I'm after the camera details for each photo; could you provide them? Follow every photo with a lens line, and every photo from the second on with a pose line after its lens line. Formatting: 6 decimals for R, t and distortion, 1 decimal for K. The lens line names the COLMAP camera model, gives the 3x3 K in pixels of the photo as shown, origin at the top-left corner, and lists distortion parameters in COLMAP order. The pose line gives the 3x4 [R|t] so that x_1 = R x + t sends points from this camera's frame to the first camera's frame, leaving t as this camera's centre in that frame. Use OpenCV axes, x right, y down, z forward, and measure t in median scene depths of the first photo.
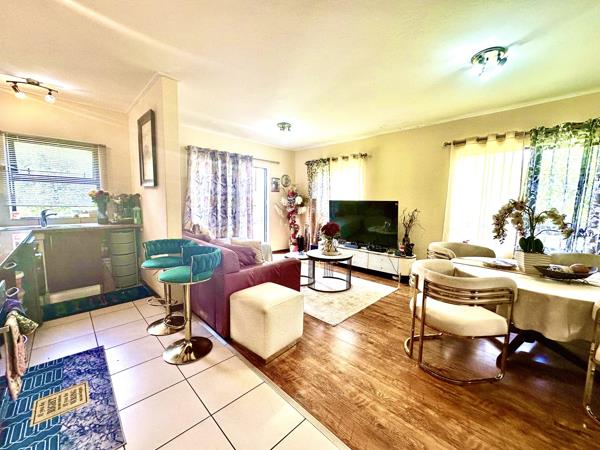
lens RADIAL K [[240.2, 0, 300.0], [0, 240.2, 225.0], [0, 0, 1]] dist [-0.003241, 0.000005]
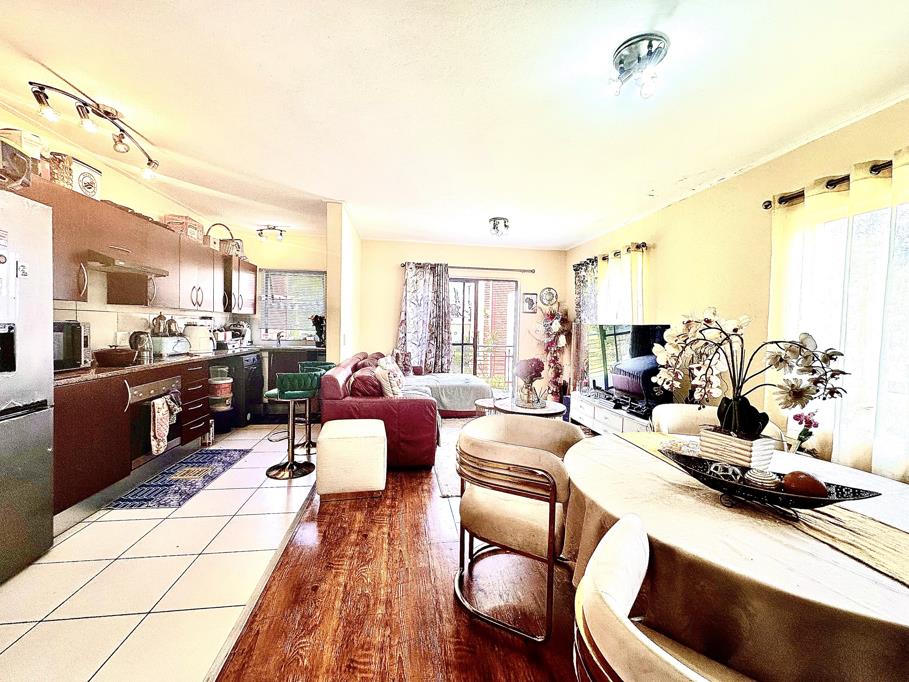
lens RADIAL K [[364.0, 0, 454.5], [0, 364.0, 341.0], [0, 0, 1]] dist [-0.003241, 0.000005]
pose [[0.803516, 0.024562, -0.594777, 0.577841], [-0.065532, 0.996726, -0.047369, 0.006285], [0.591666, 0.077038, 0.802494, 0.084409]]
